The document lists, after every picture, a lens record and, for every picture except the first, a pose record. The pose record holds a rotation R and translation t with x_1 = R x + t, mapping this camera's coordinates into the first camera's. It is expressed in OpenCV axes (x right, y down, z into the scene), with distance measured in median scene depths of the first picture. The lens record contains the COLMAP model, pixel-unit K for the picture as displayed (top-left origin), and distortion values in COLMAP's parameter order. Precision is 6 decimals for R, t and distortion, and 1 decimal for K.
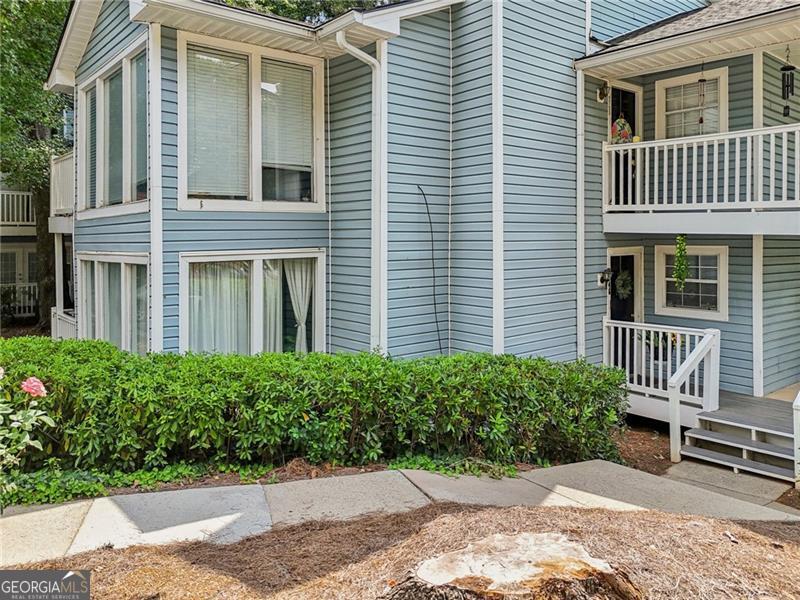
lens RADIAL K [[628.6, 0, 419.3], [0, 628.6, 228.7], [0, 0, 1]] dist [0.025729, -0.008082]
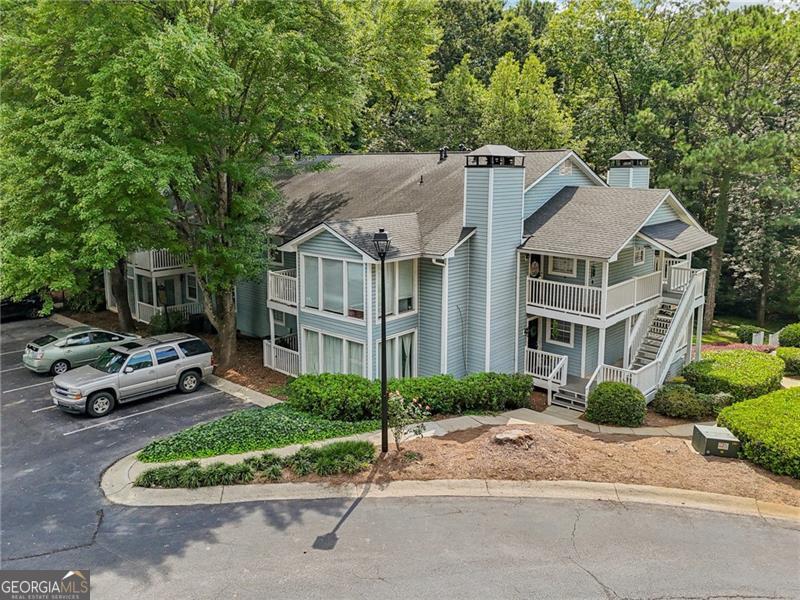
lens RADIAL K [[628.6, 0, 419.3], [0, 628.6, 228.7], [0, 0, 1]] dist [0.025729, -0.008082]
pose [[0.991591, -0.006844, 0.129232, -0.503540], [-0.008300, 0.993181, 0.116284, -0.705719], [-0.129146, -0.116379, 0.984773, -1.530591]]
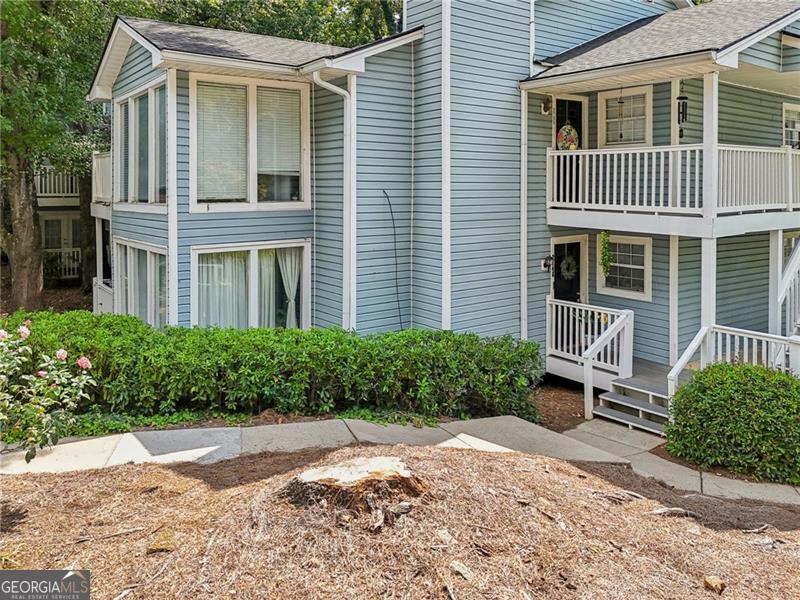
lens RADIAL K [[640.5, 0, 418.6], [0, 640.5, 188.0], [0, 0, 1]] dist [0.024480, -0.003768]
pose [[0.998402, 0.004045, -0.056369, 0.142694], [-0.003346, 0.999916, 0.012493, -0.091910], [0.056415, -0.012284, 0.998332, -0.252135]]
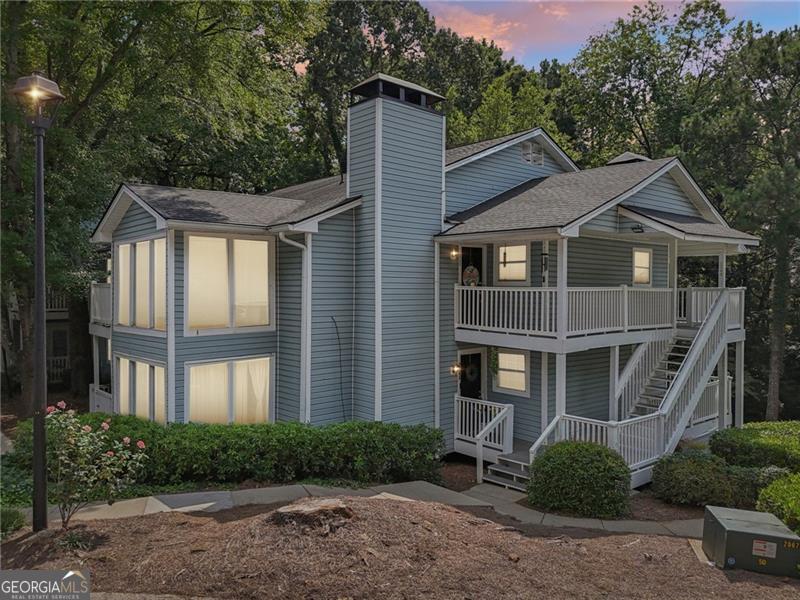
lens RADIAL K [[607.6, 0, 421.6], [0, 607.6, 284.6], [0, 0, 1]] dist [0.036277, -0.007268]
pose [[0.999383, 0.007115, 0.034399, 0.185978], [-0.007360, 0.999949, 0.006985, -0.173998], [-0.034347, -0.007233, 0.999384, -0.619950]]
